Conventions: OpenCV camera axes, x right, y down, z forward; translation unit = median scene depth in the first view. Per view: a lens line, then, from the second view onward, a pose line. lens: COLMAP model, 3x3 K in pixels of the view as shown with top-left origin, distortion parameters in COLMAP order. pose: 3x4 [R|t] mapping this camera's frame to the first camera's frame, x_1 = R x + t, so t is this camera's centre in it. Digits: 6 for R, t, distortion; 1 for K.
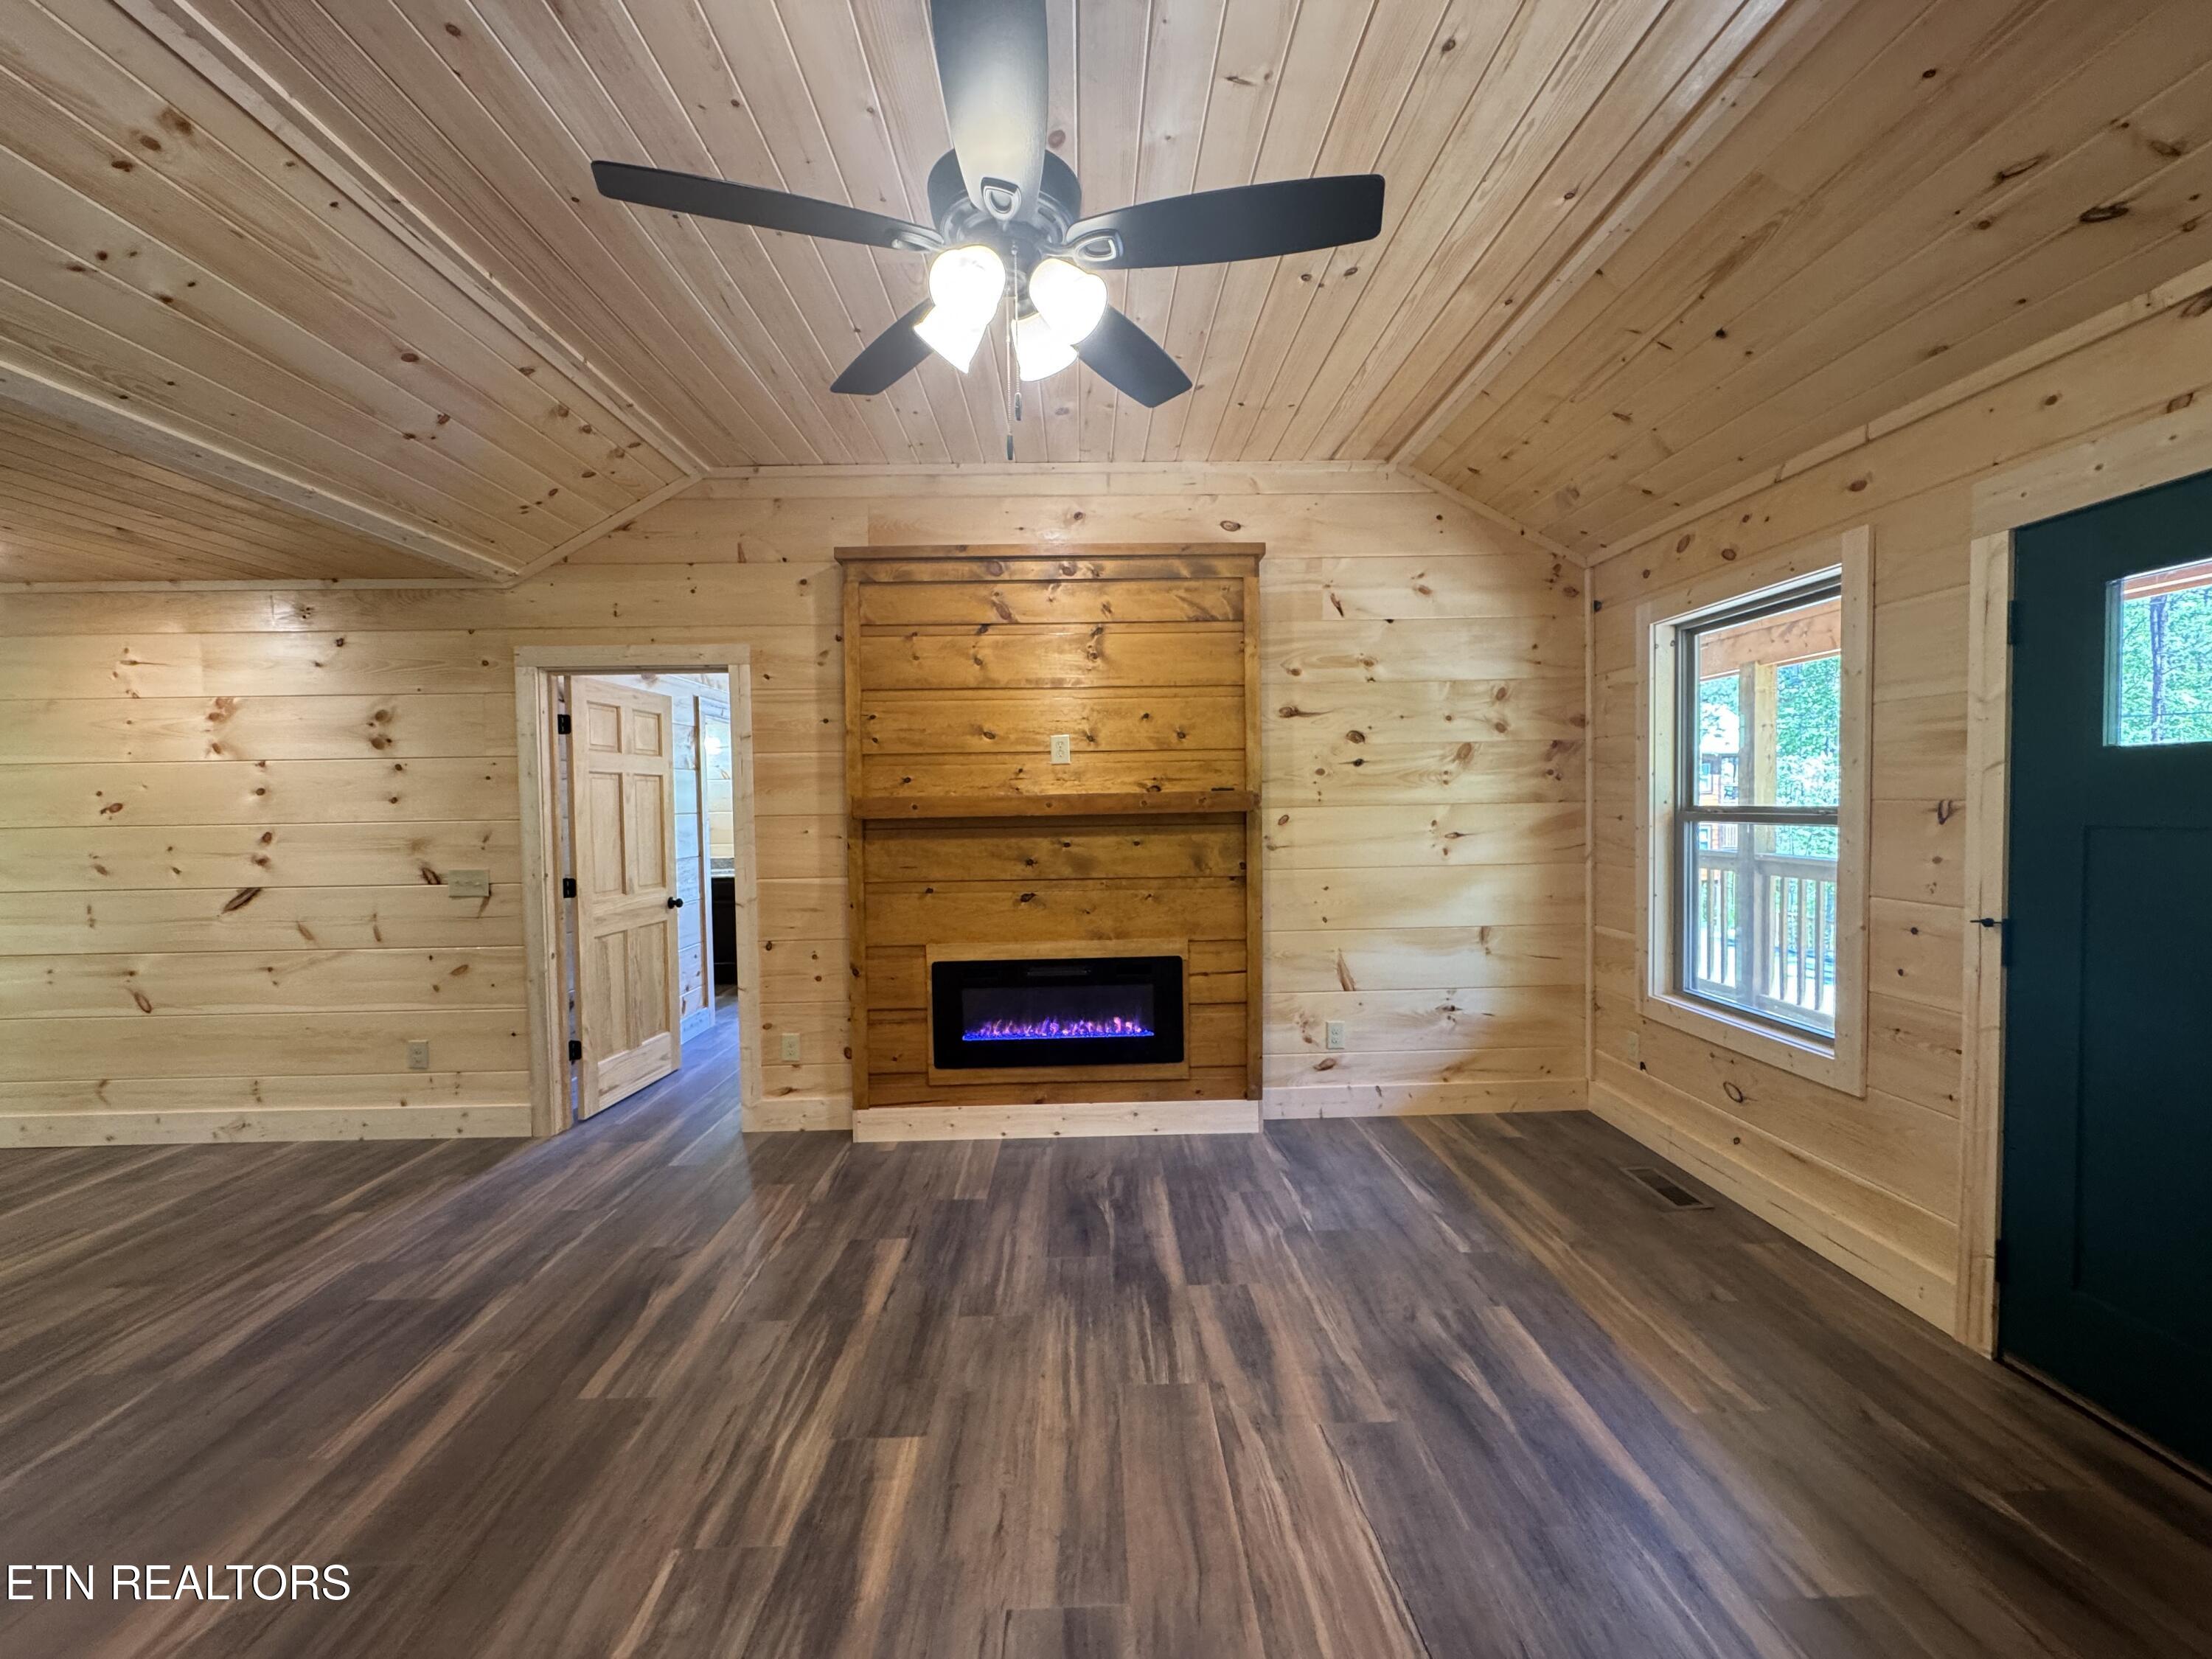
lens RADIAL K [[880.9, 0, 1106.0], [0, 880.9, 829.5], [0, 0, 1]] dist [-0.003018, -0.000007]
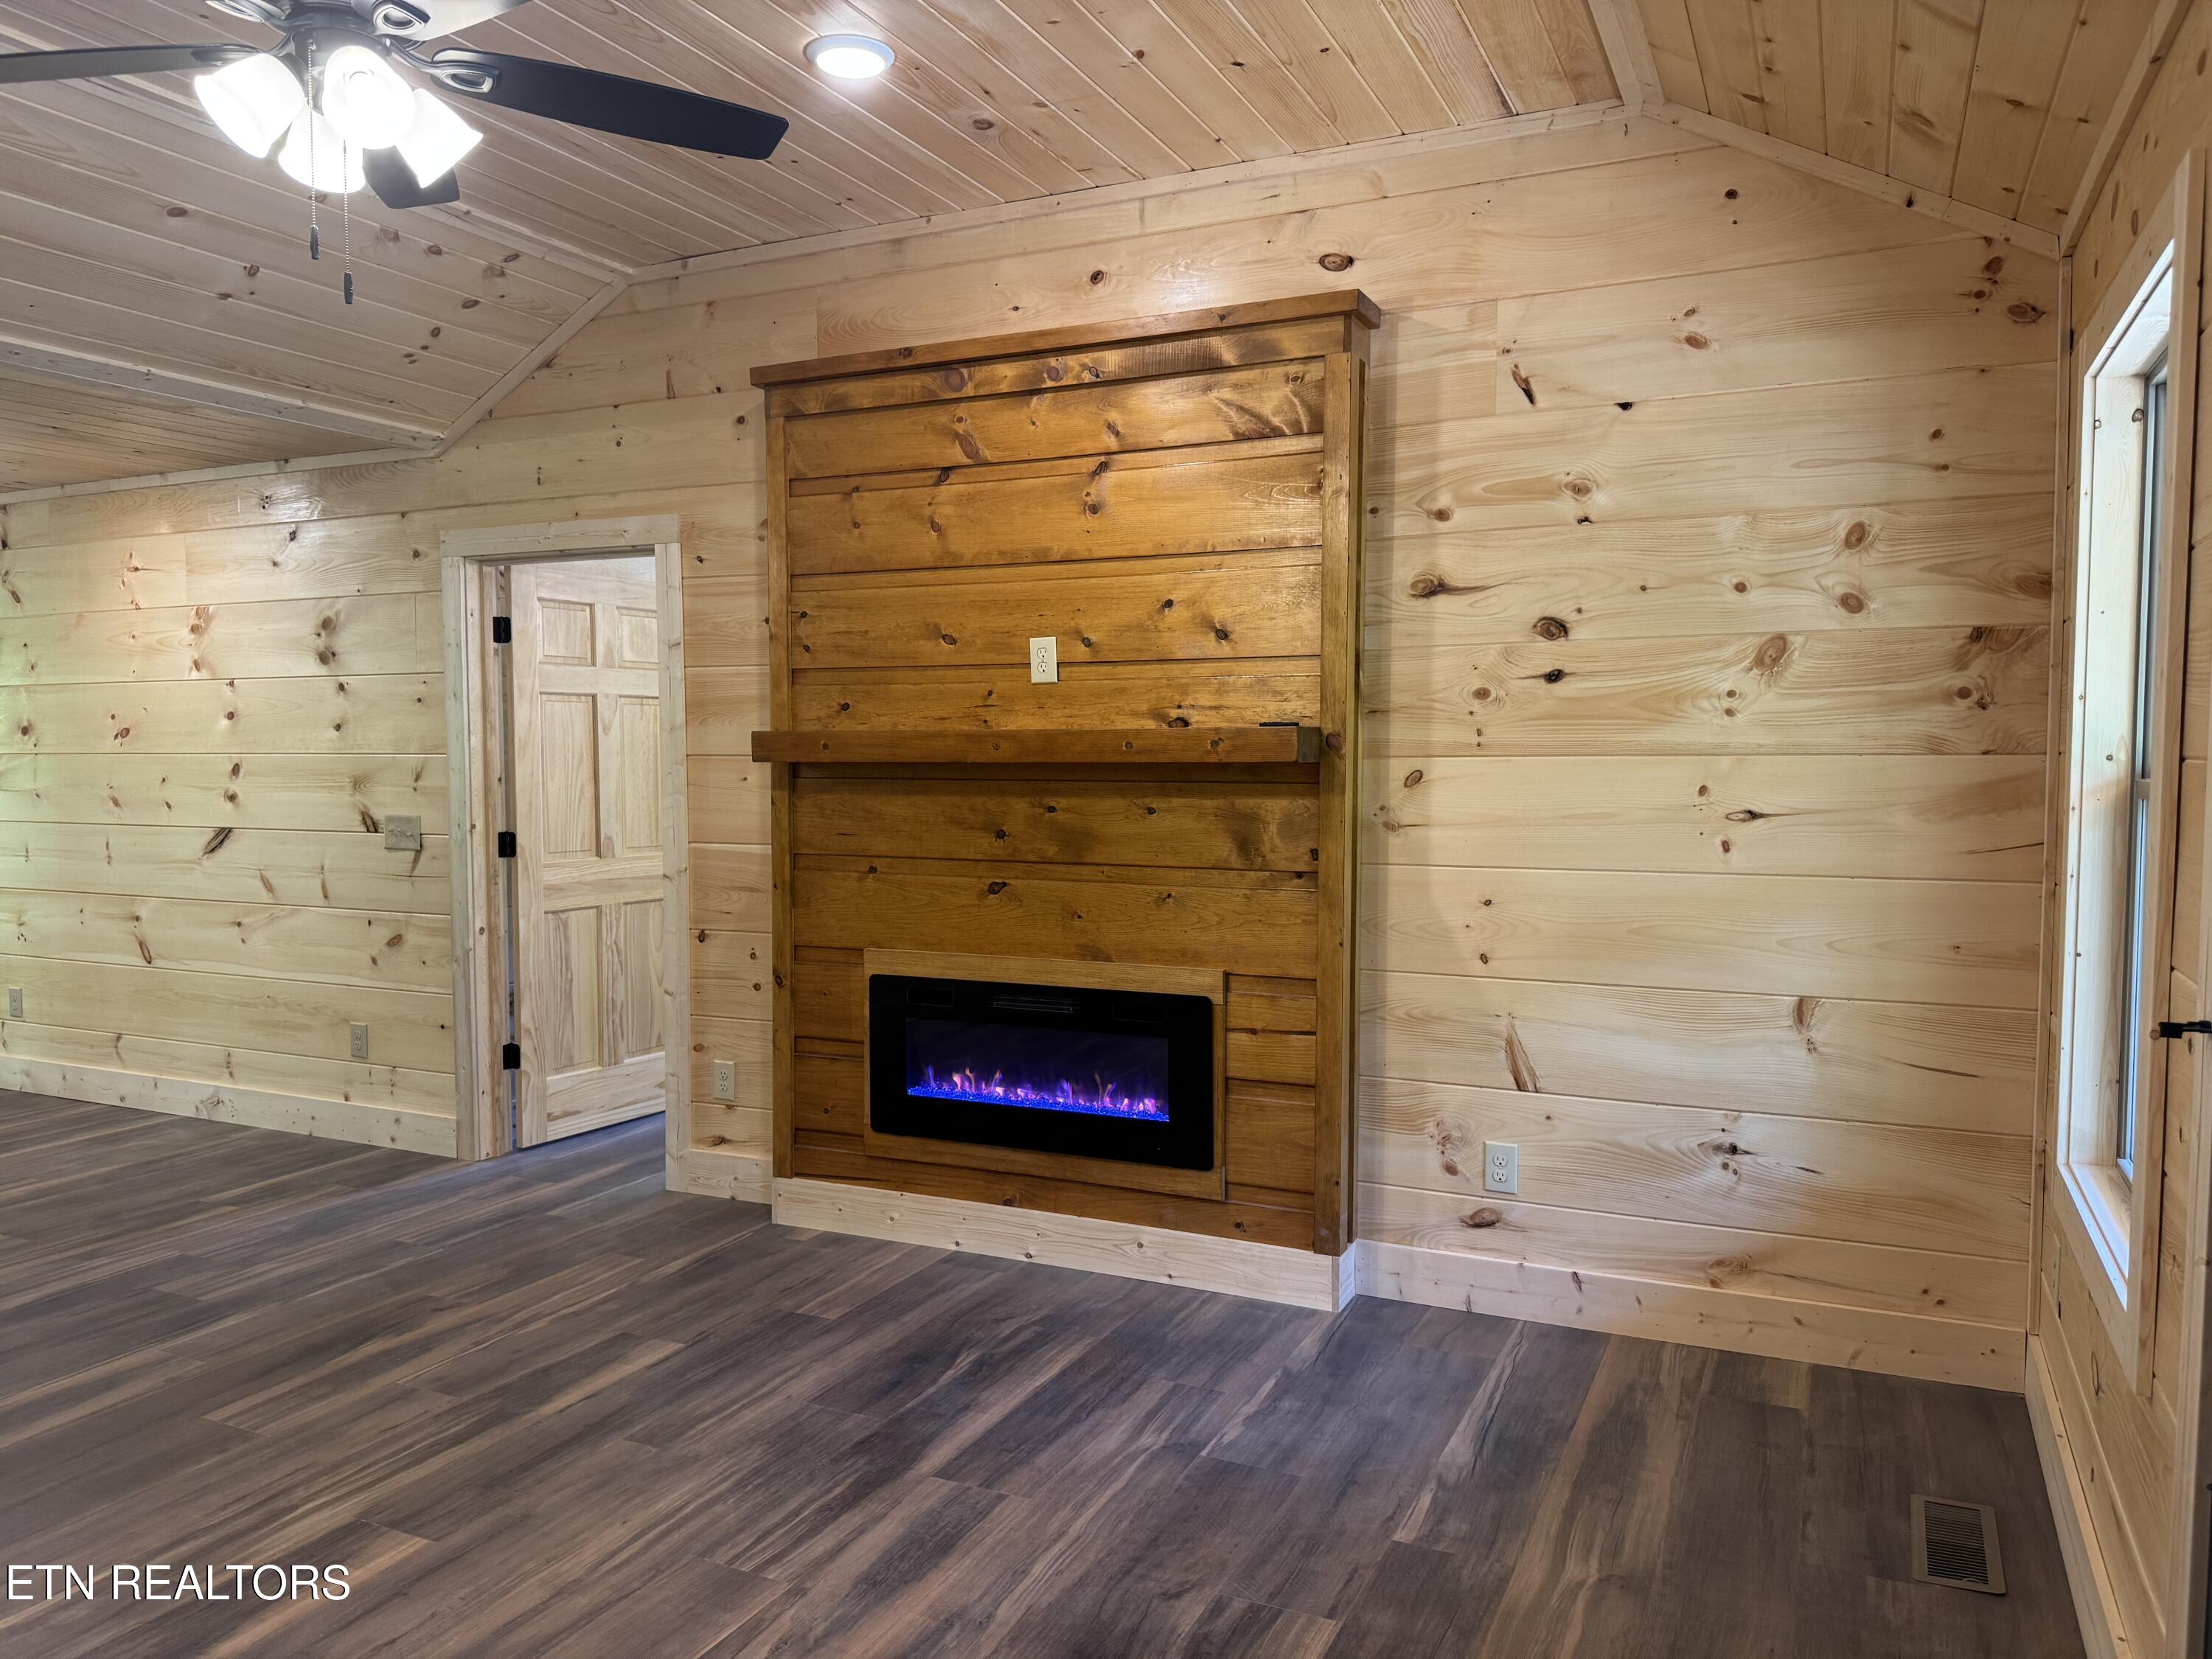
lens RADIAL K [[1553.2, 0, 1112.8], [0, 1553.2, 839.7], [0, 0, 1]] dist [0.105466, -0.172718]
pose [[0.893848, 0.041498, -0.446446, 0.499073], [-0.026361, 0.998849, 0.040067, -0.006812], [0.447595, -0.024045, 0.893913, 0.011415]]
